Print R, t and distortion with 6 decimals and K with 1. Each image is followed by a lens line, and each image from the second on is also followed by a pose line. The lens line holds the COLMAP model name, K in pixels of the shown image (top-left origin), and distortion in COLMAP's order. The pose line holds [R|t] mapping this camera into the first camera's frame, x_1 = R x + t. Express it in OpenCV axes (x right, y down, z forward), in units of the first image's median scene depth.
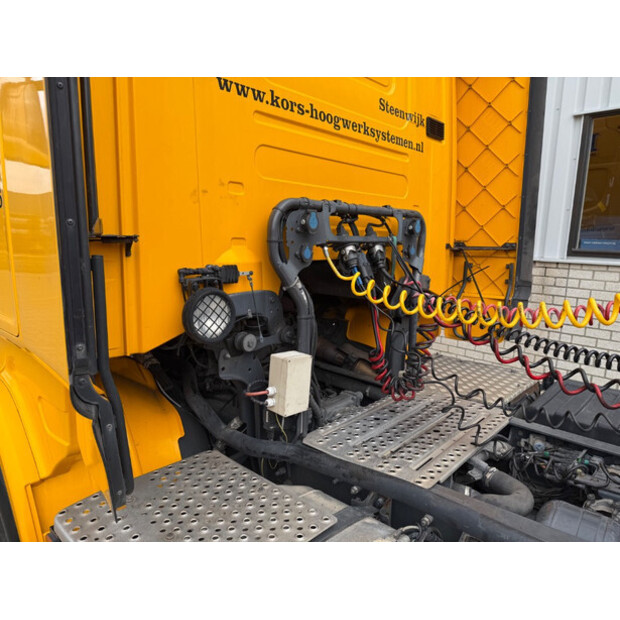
lens RADIAL K [[438.4, 0, 311.1], [0, 438.4, 308.9], [0, 0, 1]] dist [0.028025, -0.049431]
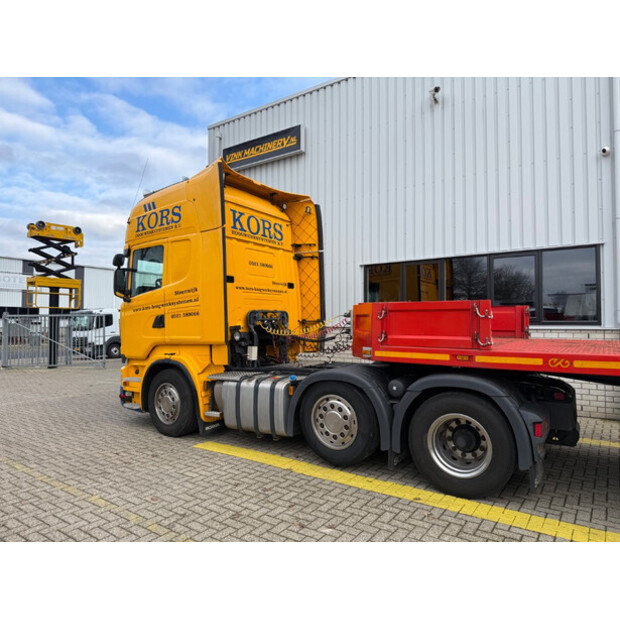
lens RADIAL K [[438.4, 0, 307.7], [0, 438.4, 309.1], [0, 0, 1]] dist [0.028025, -0.049431]
pose [[0.984957, -0.020824, 0.171541, -0.220942], [0.051353, 0.983136, -0.175518, 0.479220], [-0.164993, 0.181687, 0.969416, -3.004092]]
